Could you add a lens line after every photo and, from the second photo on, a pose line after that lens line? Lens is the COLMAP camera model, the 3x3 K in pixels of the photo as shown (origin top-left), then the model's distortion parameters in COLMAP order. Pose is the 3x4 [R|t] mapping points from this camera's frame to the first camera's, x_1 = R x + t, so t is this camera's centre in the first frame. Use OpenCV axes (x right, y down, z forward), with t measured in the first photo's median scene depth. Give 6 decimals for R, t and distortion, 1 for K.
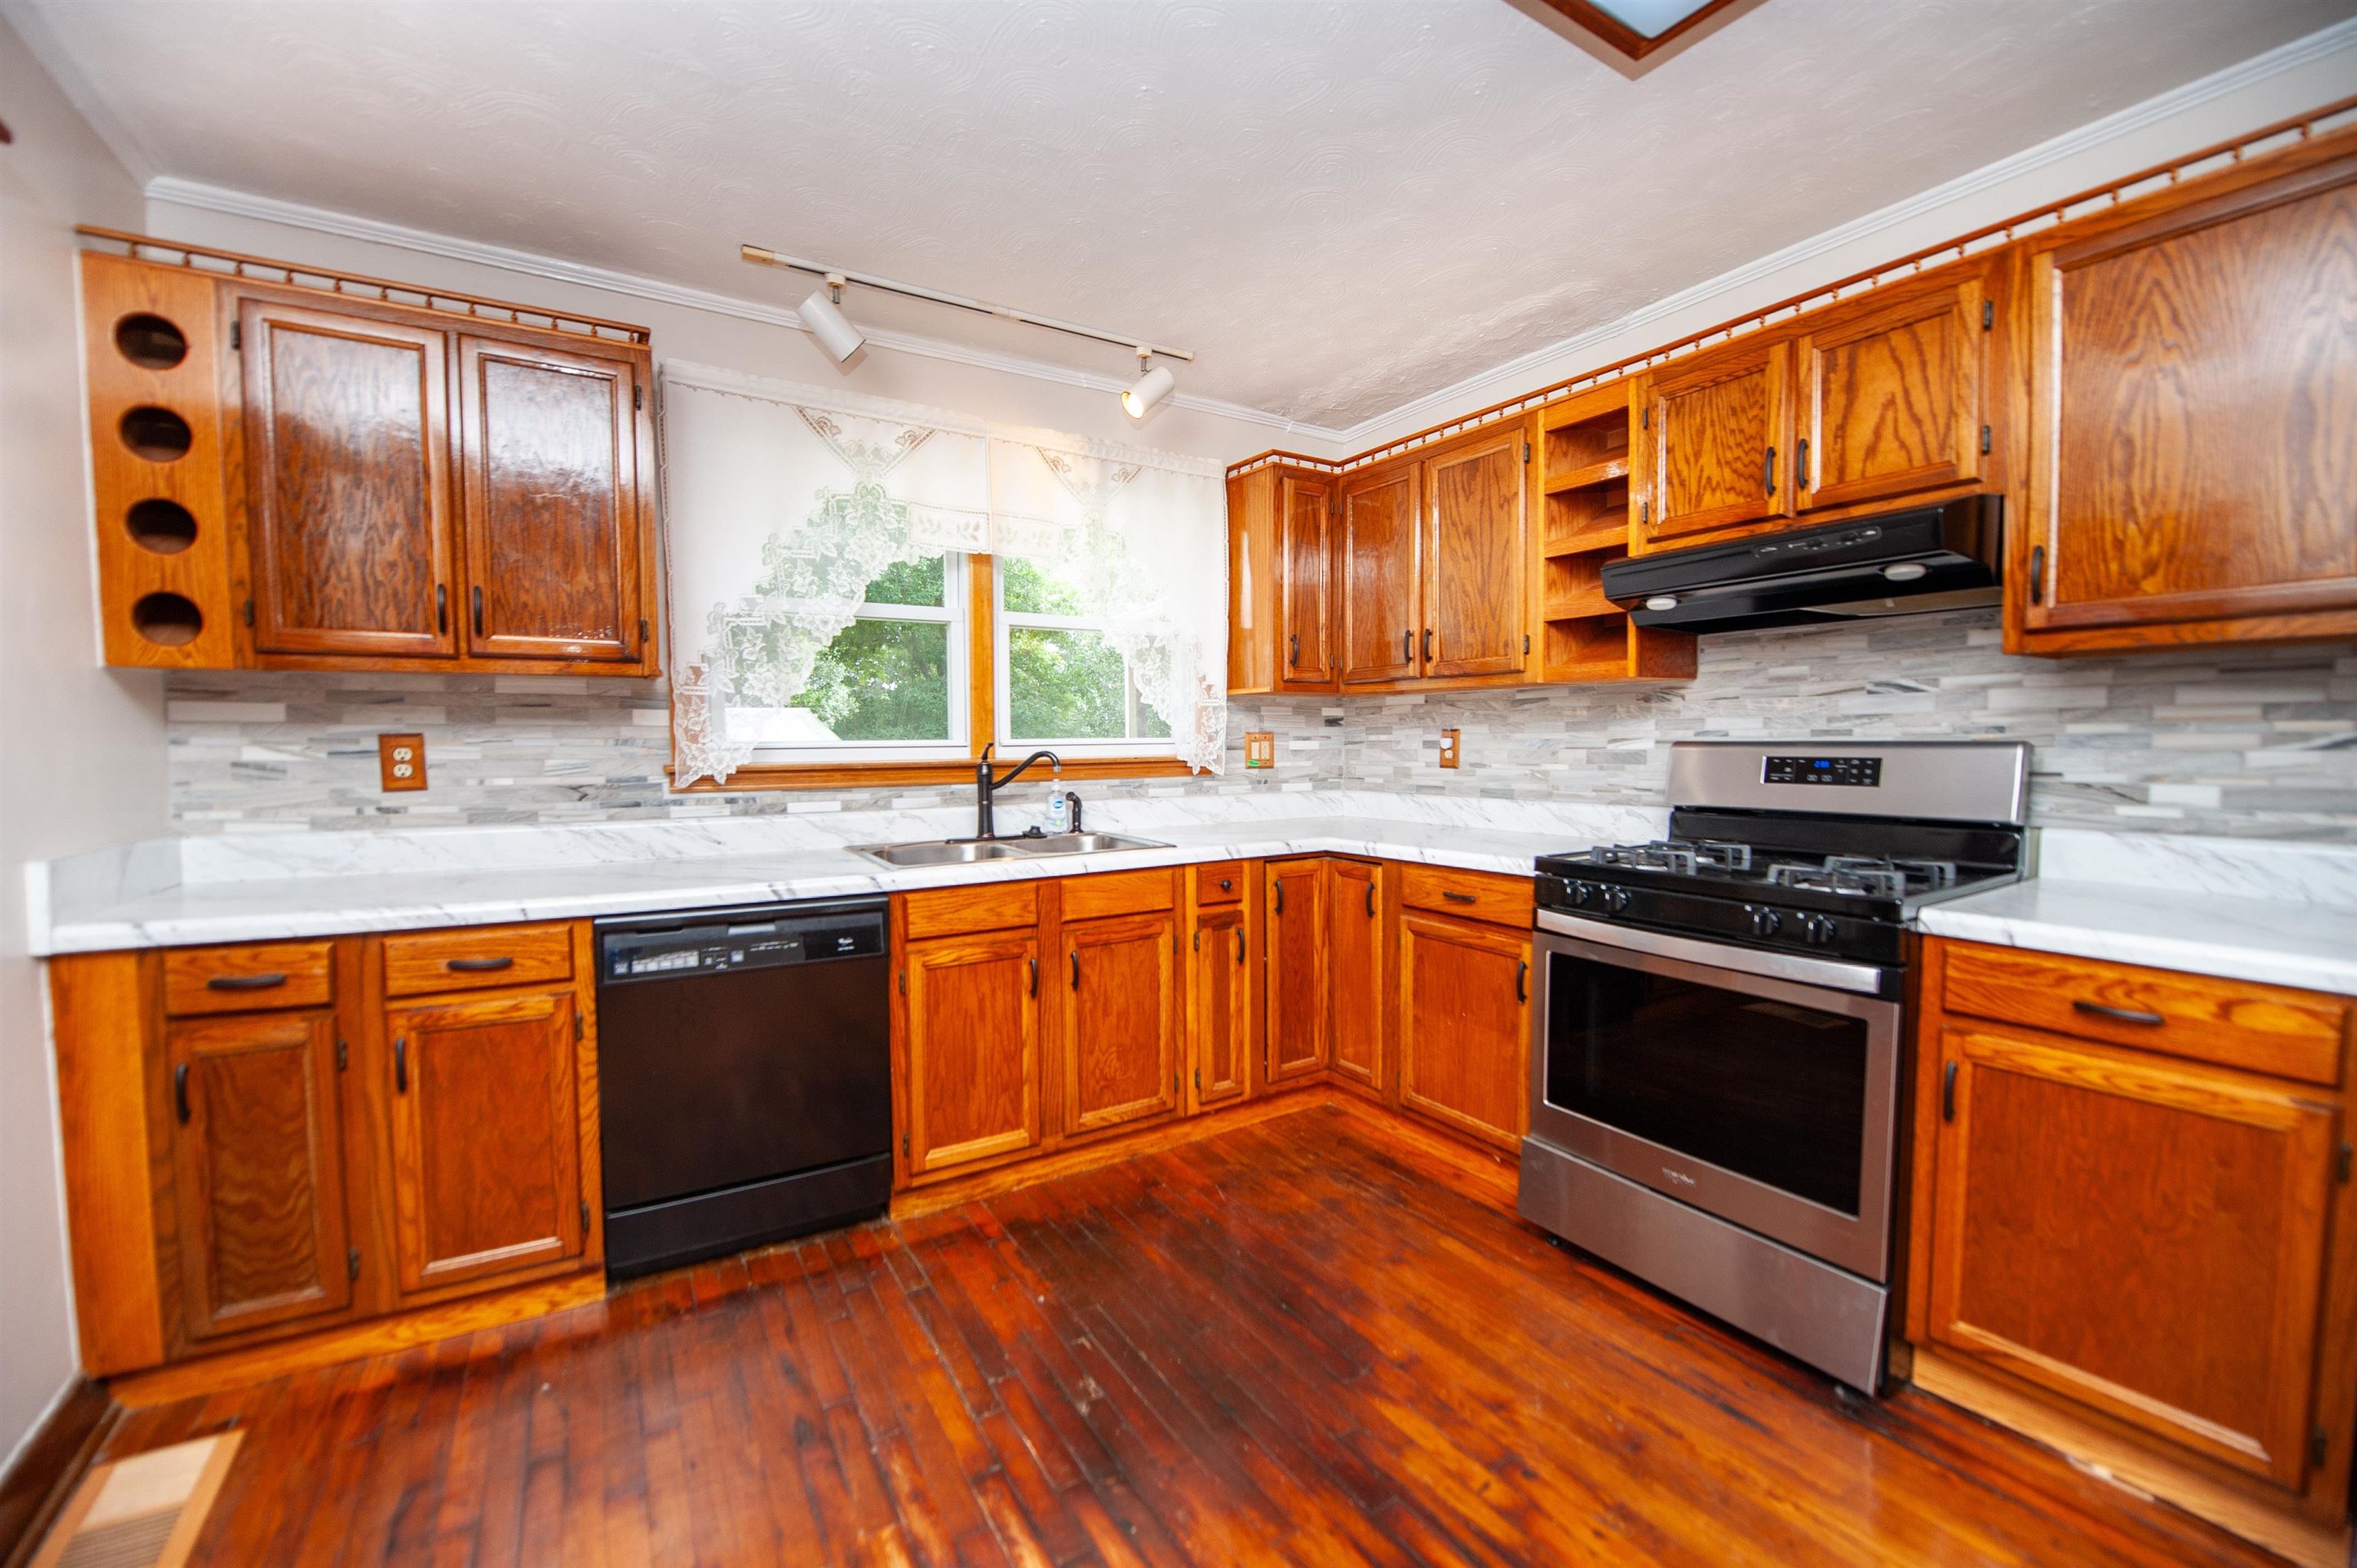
lens RADIAL K [[943.7, 0, 1185.3], [0, 943.7, 783.8], [0, 0, 1]] dist [-0.020231, -0.001884]
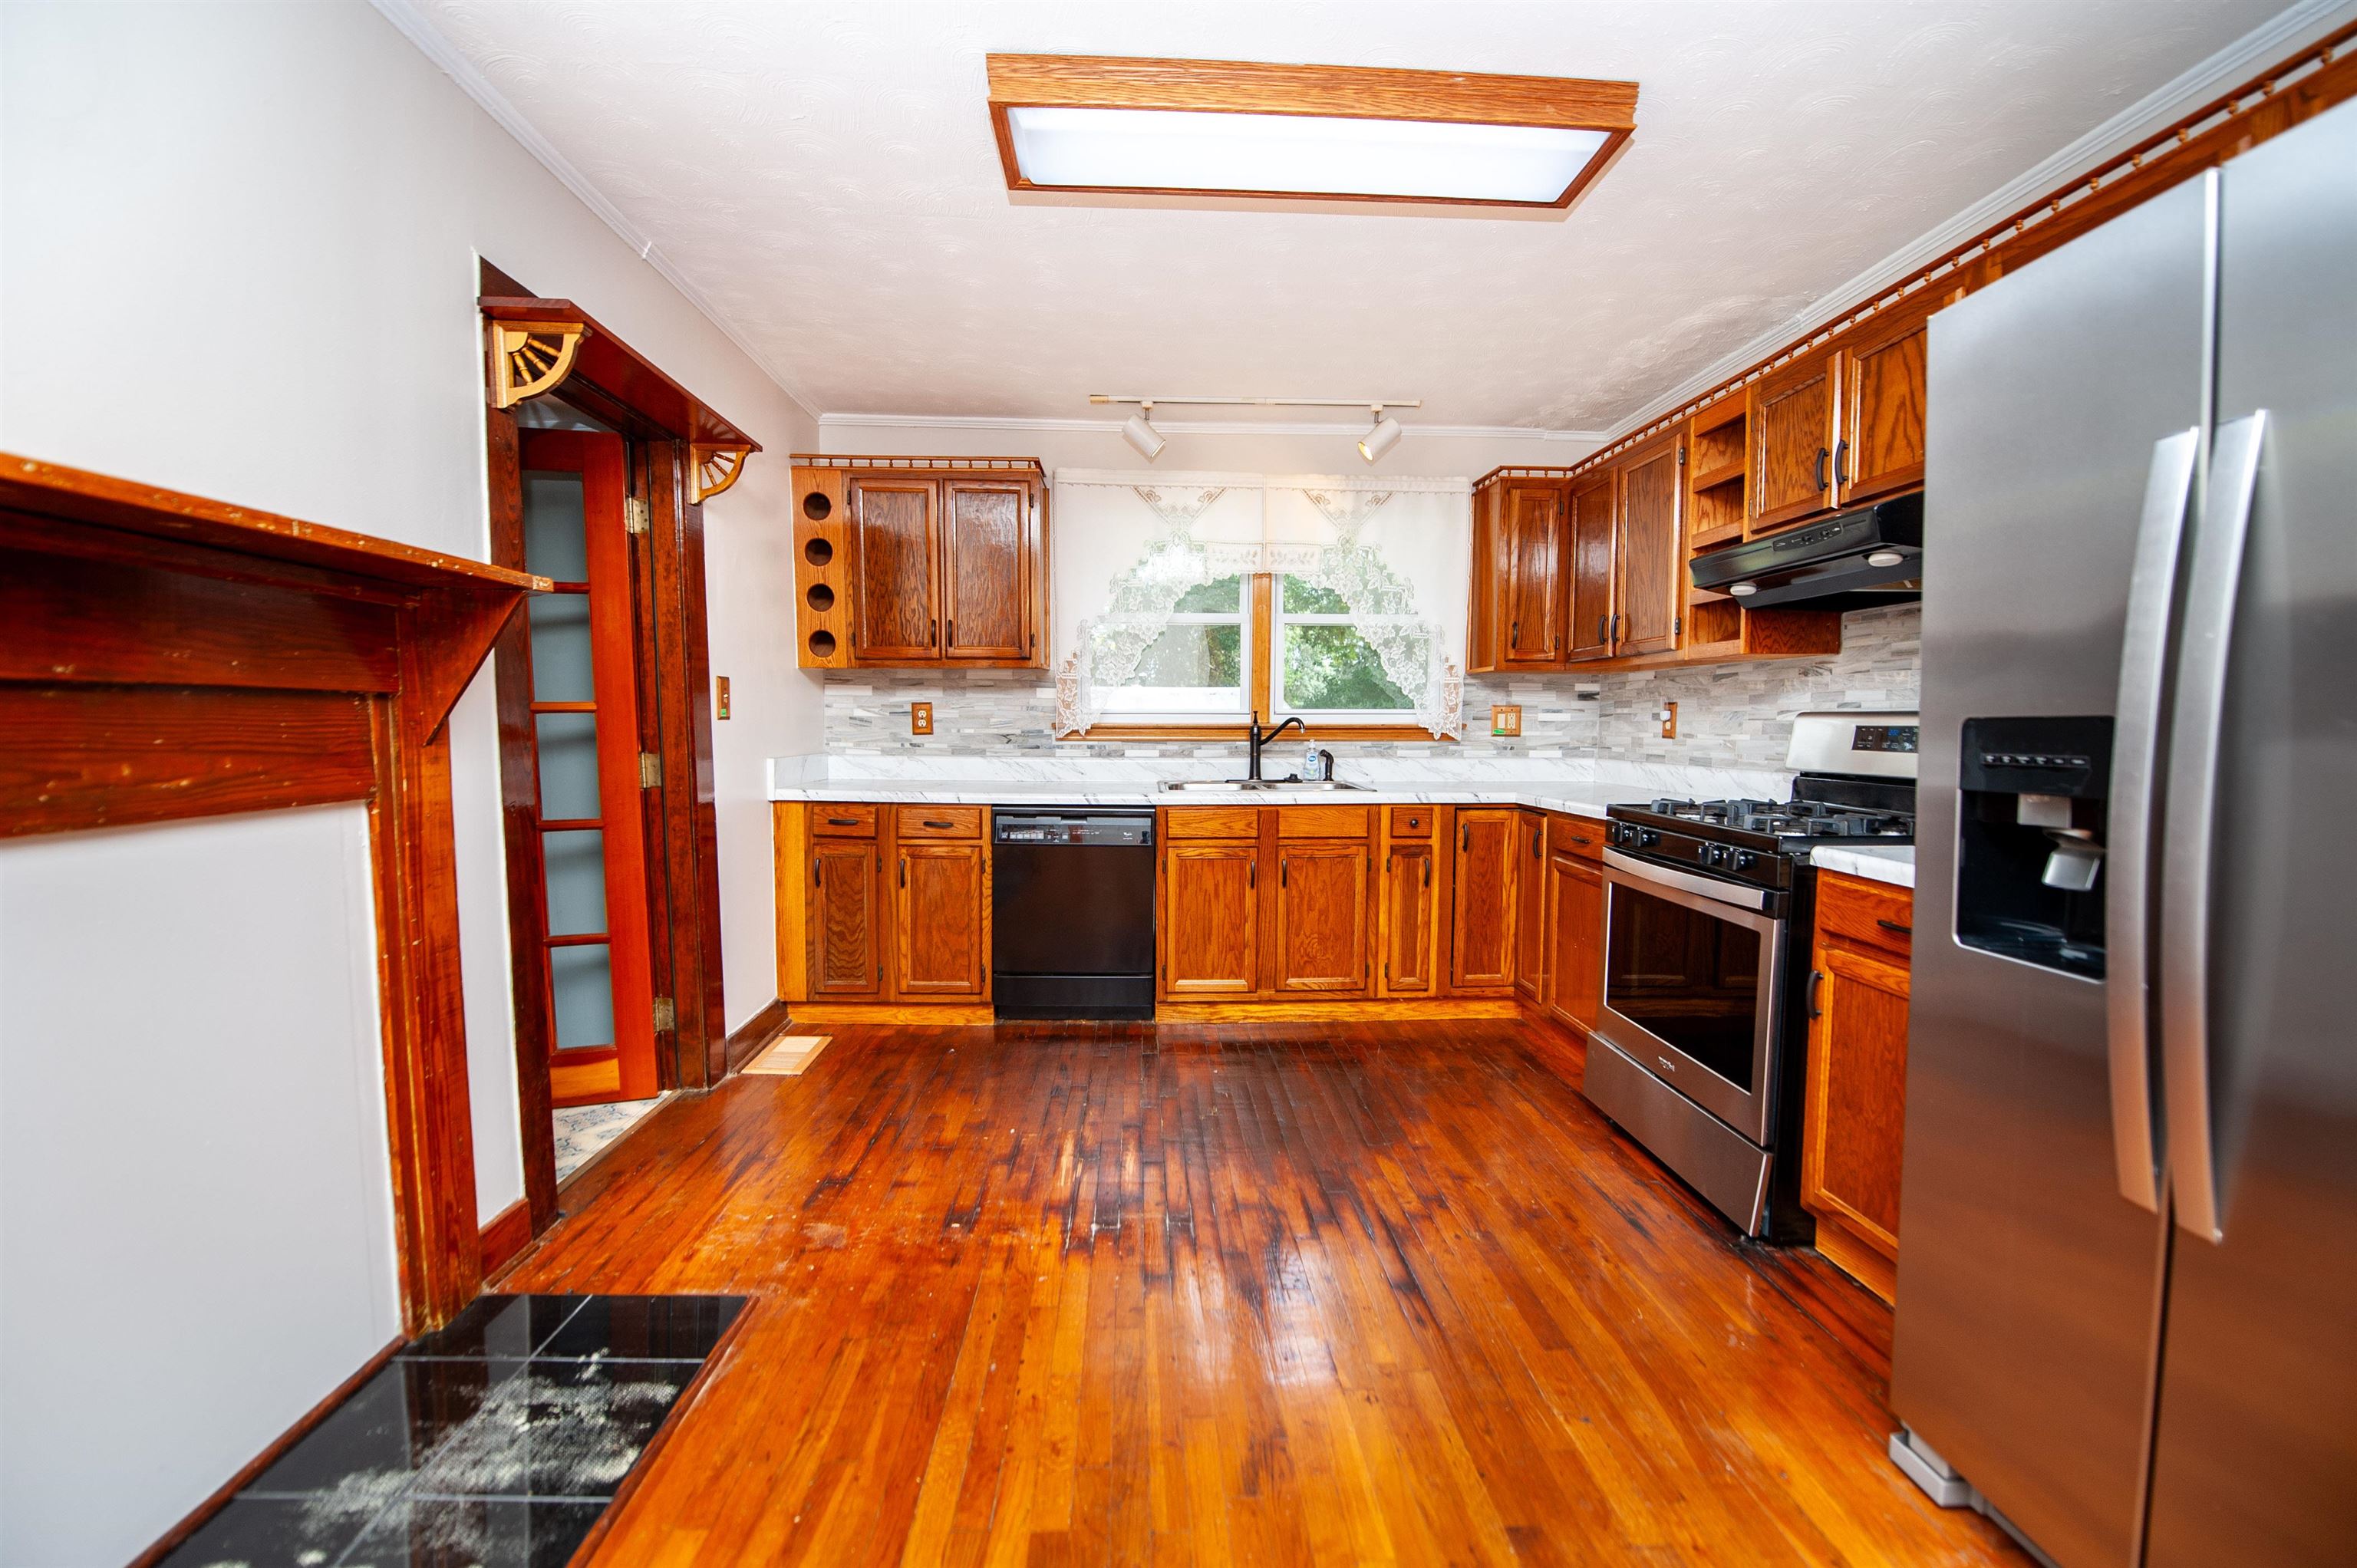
lens RADIAL K [[943.7, 0, 1173.5], [0, 943.7, 778.8], [0, 0, 1]] dist [-0.020231, -0.001884]
pose [[0.868046, 0.041070, -0.494781, 0.458852], [-0.032552, 0.999136, 0.025825, 0.029330], [0.495415, -0.006311, 0.868634, -0.319832]]
